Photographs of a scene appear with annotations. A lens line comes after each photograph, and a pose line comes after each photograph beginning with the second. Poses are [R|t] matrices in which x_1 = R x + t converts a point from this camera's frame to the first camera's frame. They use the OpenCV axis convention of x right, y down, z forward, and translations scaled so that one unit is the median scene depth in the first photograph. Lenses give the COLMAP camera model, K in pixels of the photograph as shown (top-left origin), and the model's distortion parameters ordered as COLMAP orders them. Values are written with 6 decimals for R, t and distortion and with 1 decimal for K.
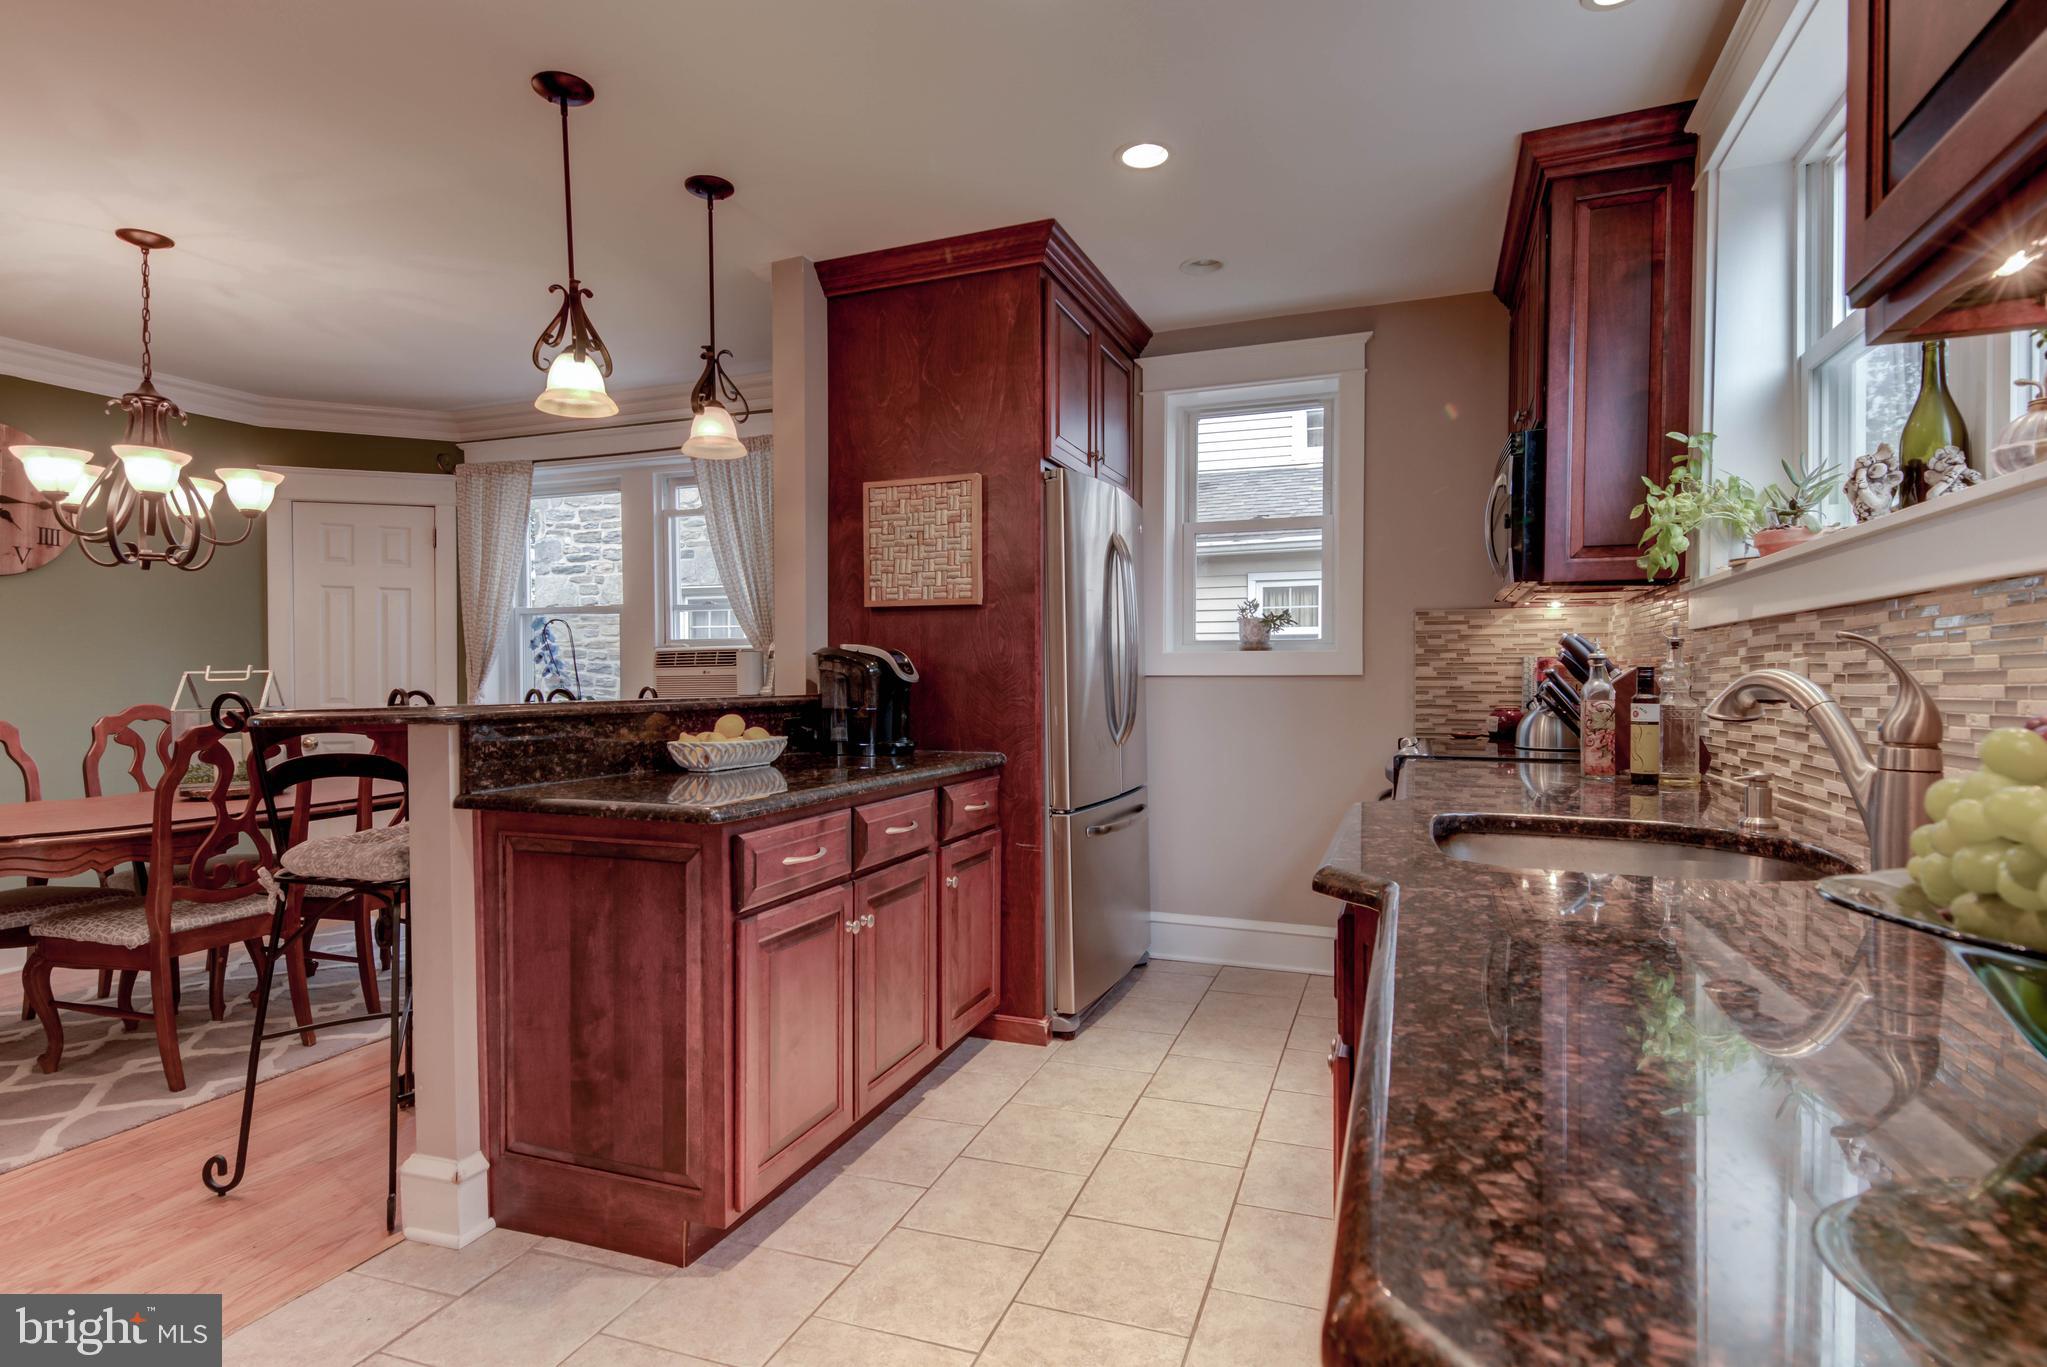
lens RADIAL K [[1026.5, 0, 1022.5], [0, 1026.5, 691.4], [0, 0, 1]] dist [0.020849, -0.006846]
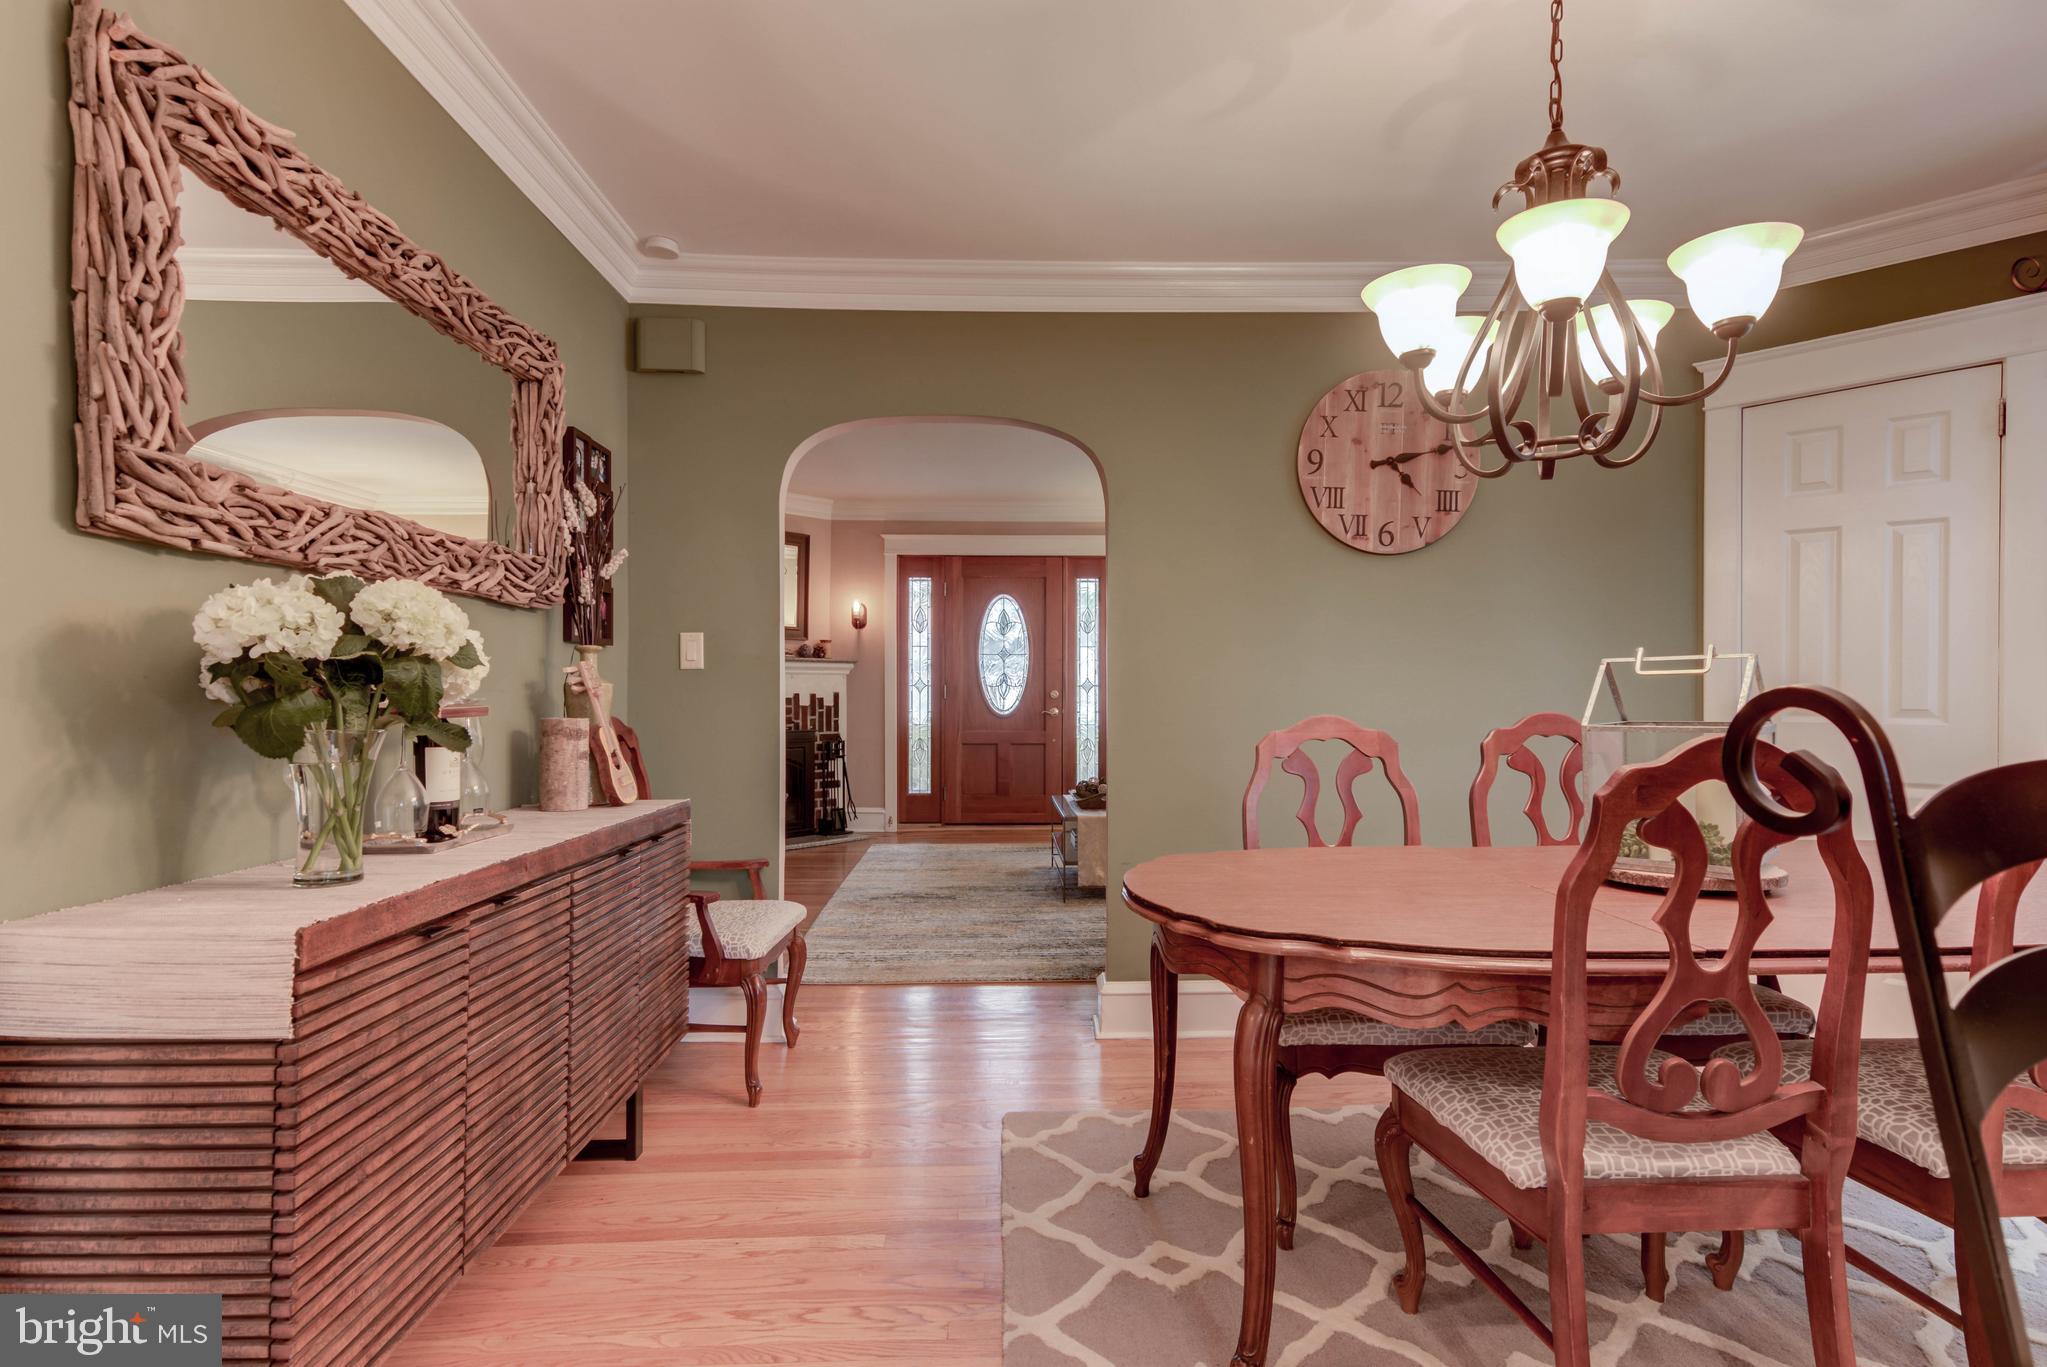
lens RADIAL K [[1026.5, 0, 1022.5], [0, 1026.5, 691.4], [0, 0, 1]] dist [0.020849, -0.006846]
pose [[0.384719, 0.001498, -0.923033, -0.426502], [-0.012632, 0.999914, -0.003642, 0.006448], [0.922947, 0.013061, 0.384705, 0.511181]]
